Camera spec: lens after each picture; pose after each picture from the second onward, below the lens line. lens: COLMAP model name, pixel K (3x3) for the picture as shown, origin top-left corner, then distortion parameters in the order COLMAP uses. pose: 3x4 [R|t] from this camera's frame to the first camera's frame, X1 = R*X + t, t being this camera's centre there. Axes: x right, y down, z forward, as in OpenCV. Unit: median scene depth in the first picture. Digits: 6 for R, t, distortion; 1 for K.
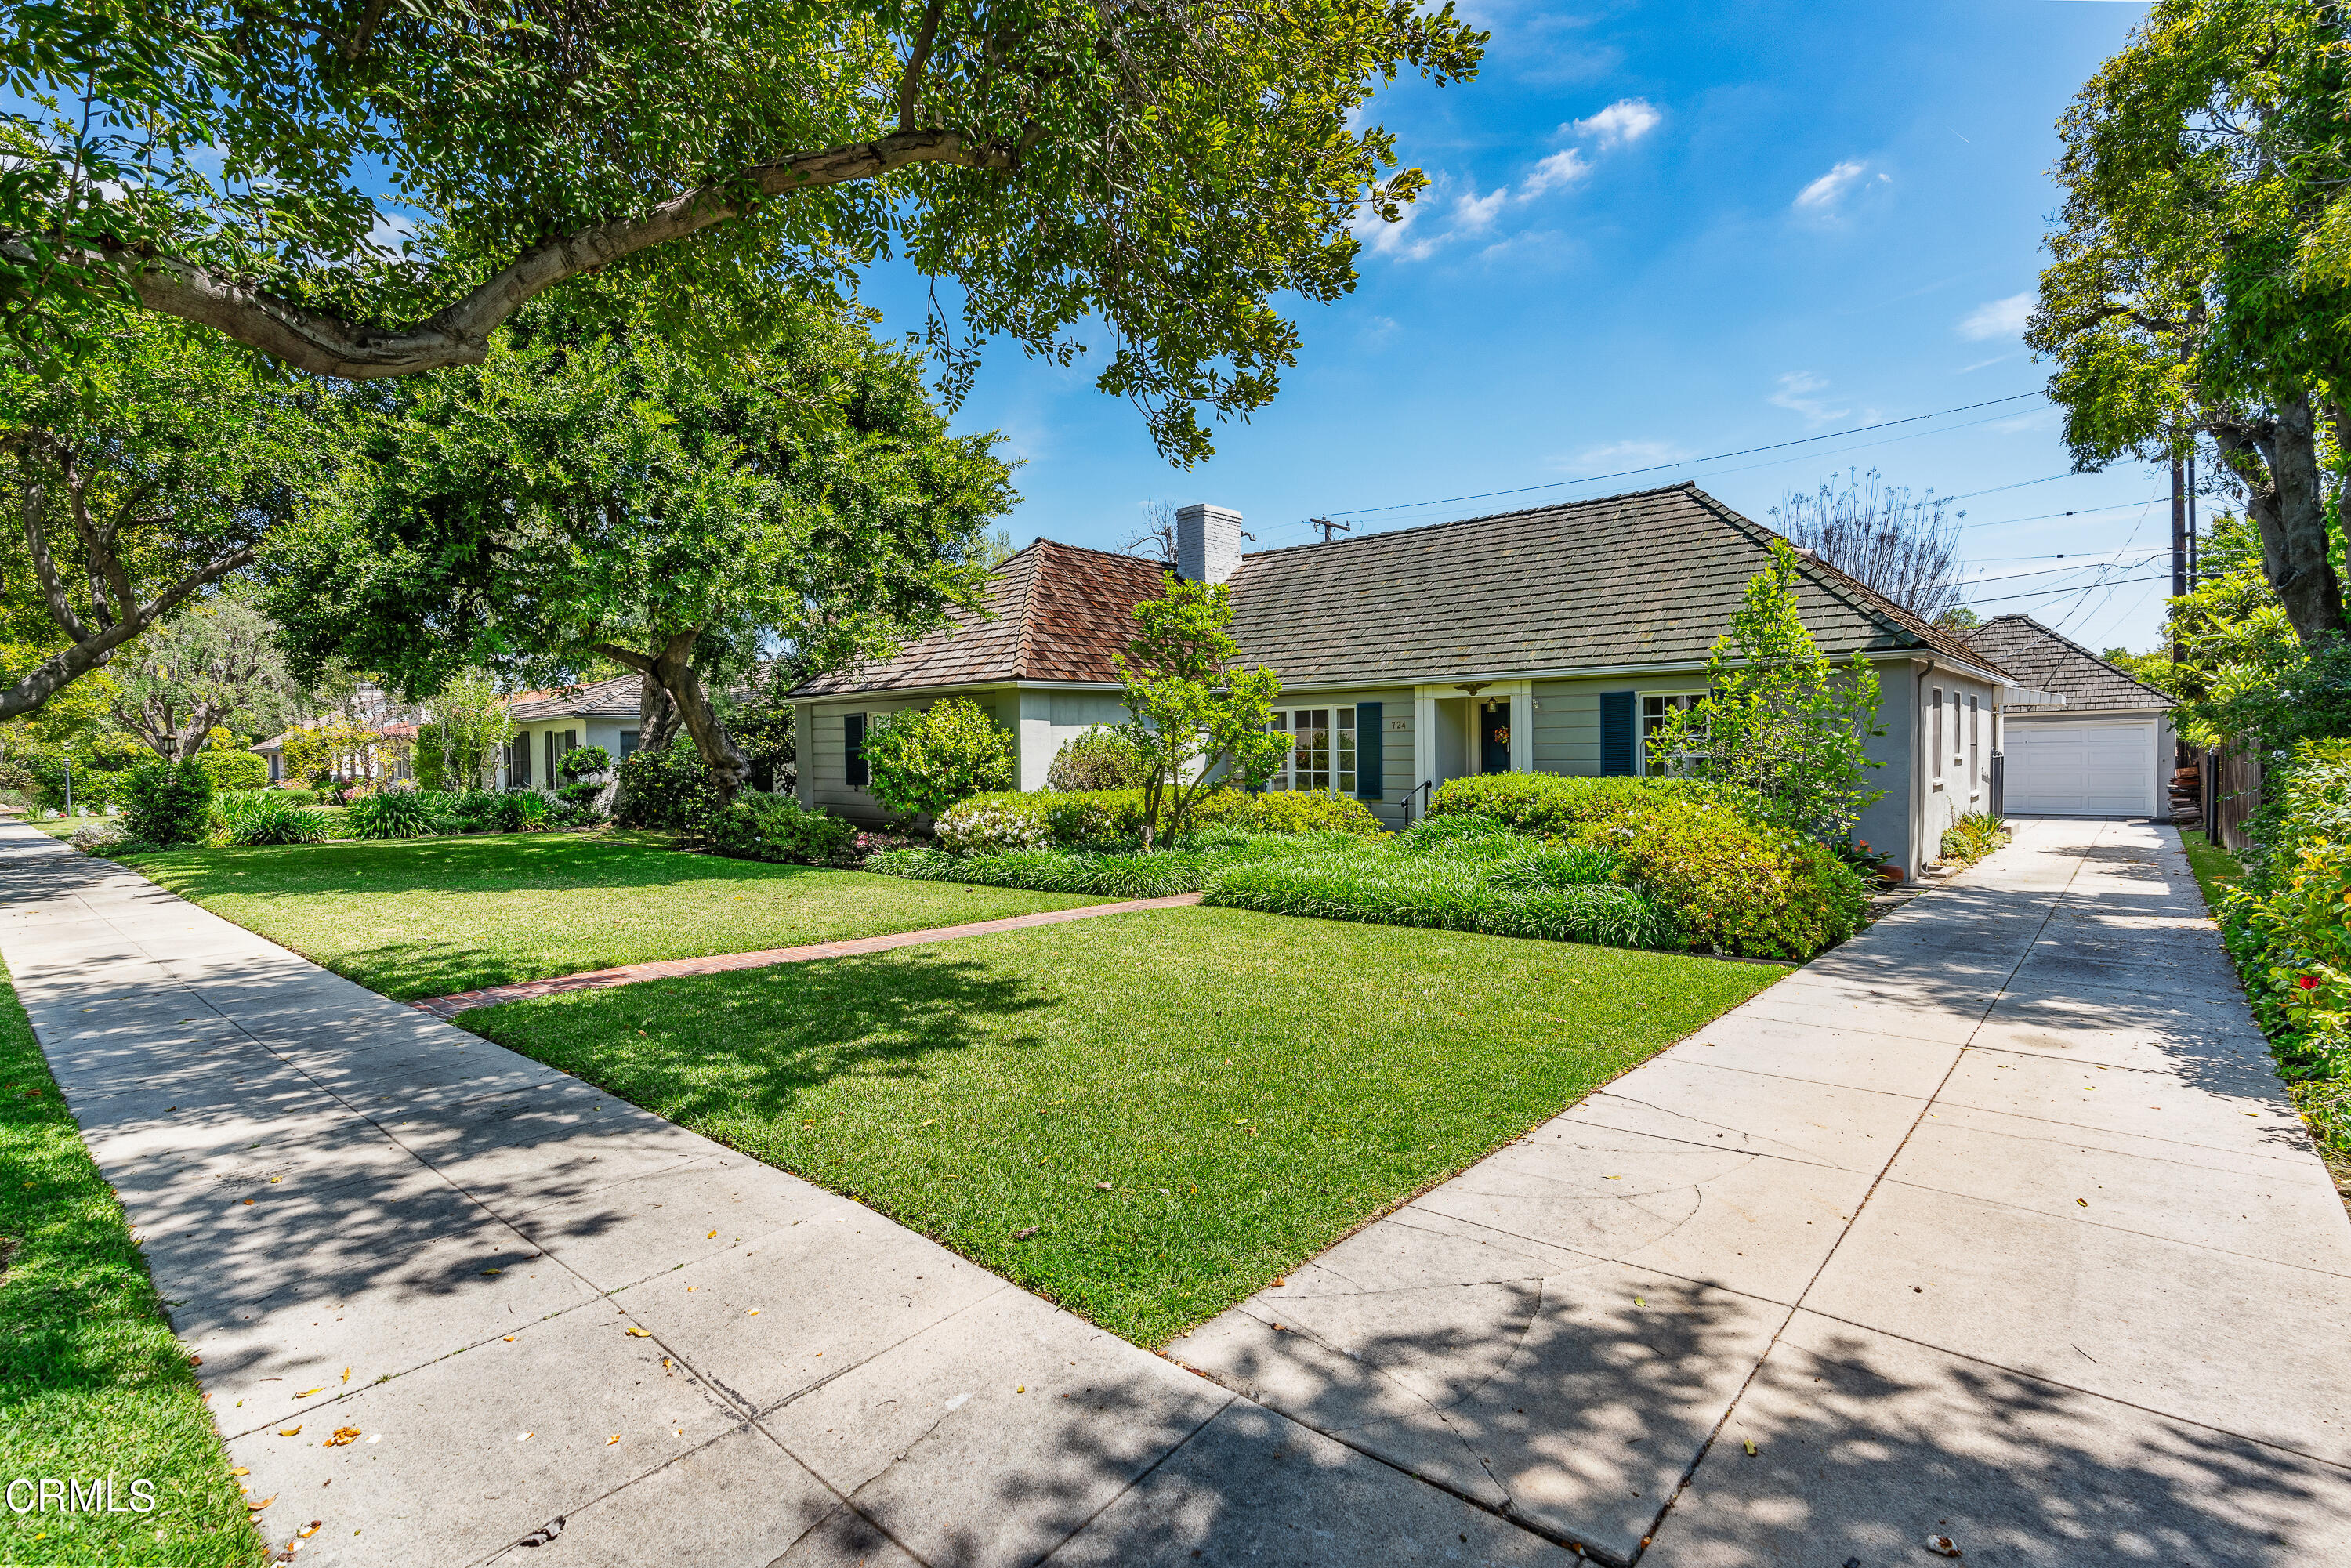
lens RADIAL K [[1096.5, 0, 1175.1], [0, 1096.5, 773.7], [0, 0, 1]] dist [-0.002840, -0.000211]
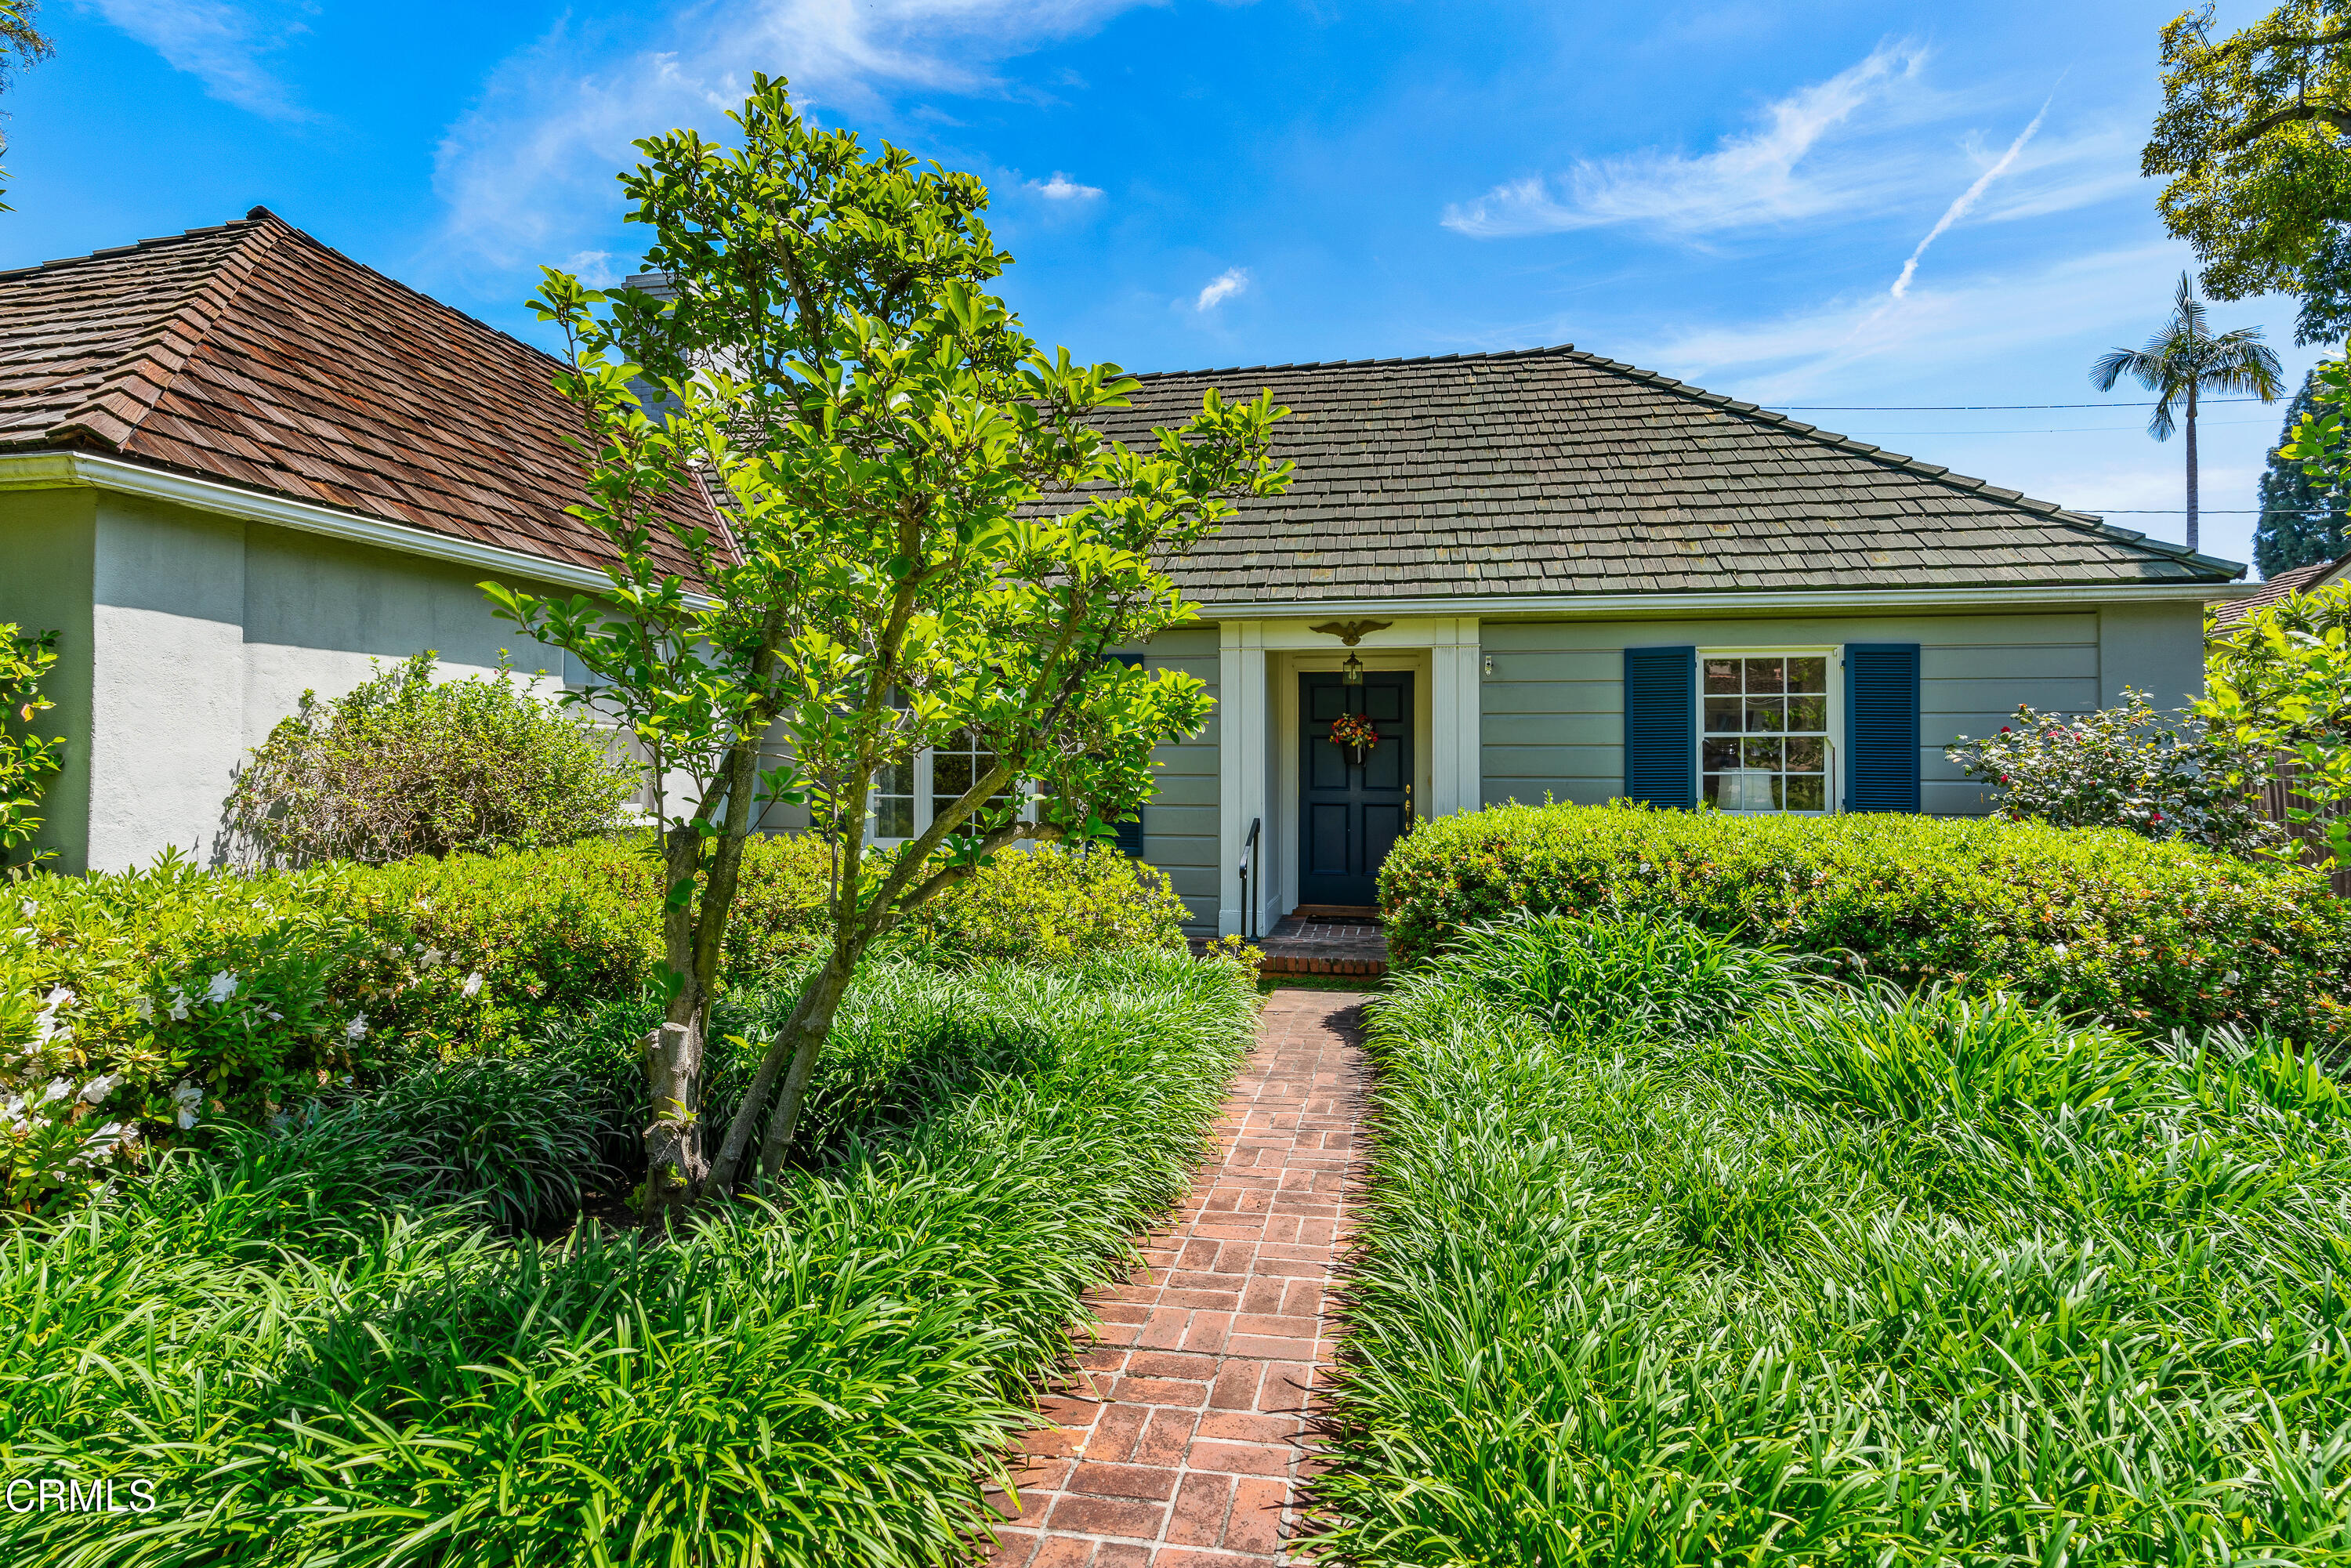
lens RADIAL K [[1096.5, 0, 1182.0], [0, 1096.5, 767.8], [0, 0, 1]] dist [-0.002840, -0.000211]
pose [[0.858329, 0.018206, 0.512777, -0.046965], [-0.005142, 0.999625, -0.026884, -0.002629], [-0.513074, 0.020439, 0.858101, 0.628688]]
